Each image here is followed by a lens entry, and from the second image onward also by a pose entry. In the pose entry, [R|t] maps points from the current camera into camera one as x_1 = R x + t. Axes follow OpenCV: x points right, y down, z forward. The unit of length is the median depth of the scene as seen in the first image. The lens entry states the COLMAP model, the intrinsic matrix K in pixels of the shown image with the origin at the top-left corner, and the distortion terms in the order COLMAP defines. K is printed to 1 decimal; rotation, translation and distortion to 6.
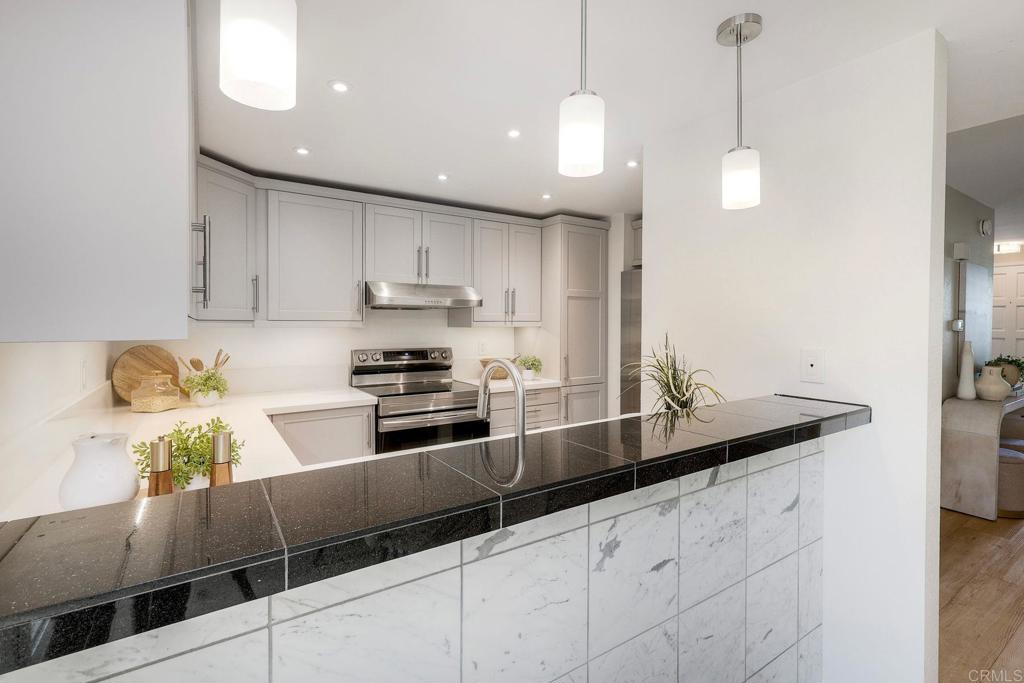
lens RADIAL K [[454.9, 0, 523.1], [0, 454.9, 331.1], [0, 0, 1]] dist [0.002387, 0.000474]
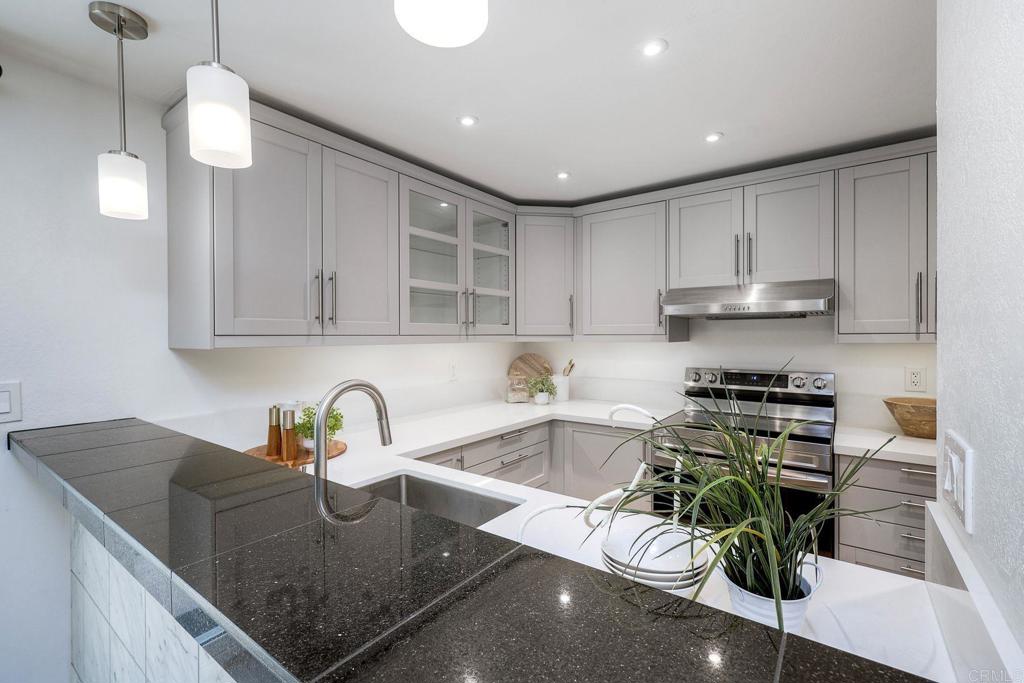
lens RADIAL K [[452.3, 0, 512.0], [0, 452.3, 341.5], [0, 0, 1]] dist [0.003143, 0.000126]
pose [[0.347116, 0.006289, -0.937801, 0.410615], [-0.012733, 0.999917, 0.001992, -0.008308], [0.937736, 0.011250, 0.347167, 0.469457]]
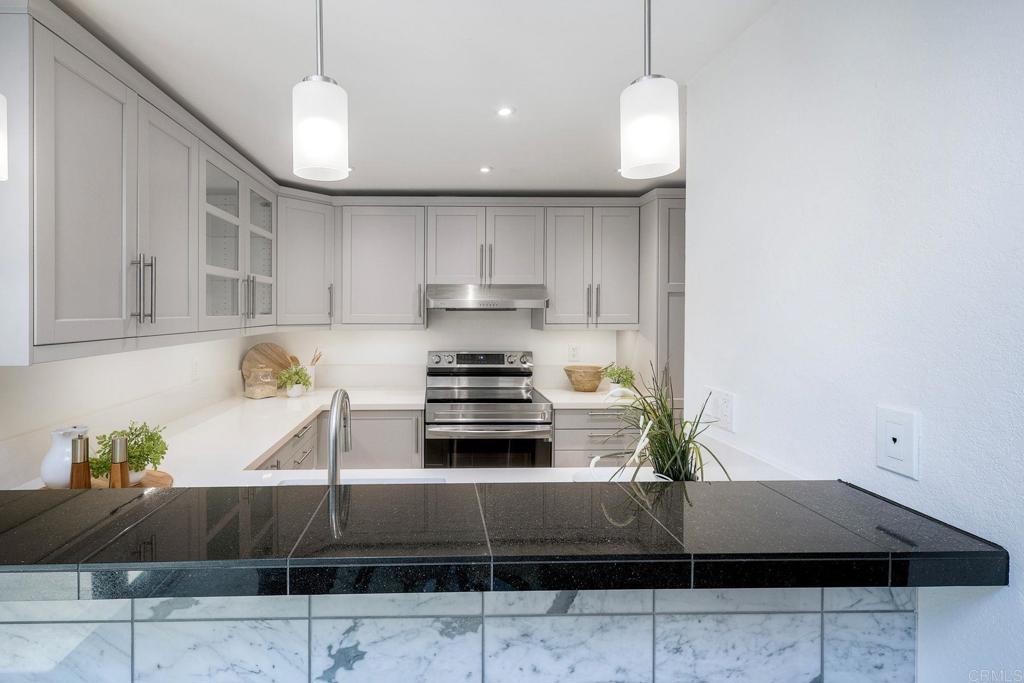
lens RADIAL K [[479.4, 0, 451.1], [0, 479.4, 317.0], [0, 0, 1]] dist [0.002789, 0.000336]
pose [[0.850175, 0.003078, -0.526492, 0.287059], [-0.007704, 0.999949, -0.006593, -0.035049], [0.526445, 0.009661, 0.850155, 0.148684]]
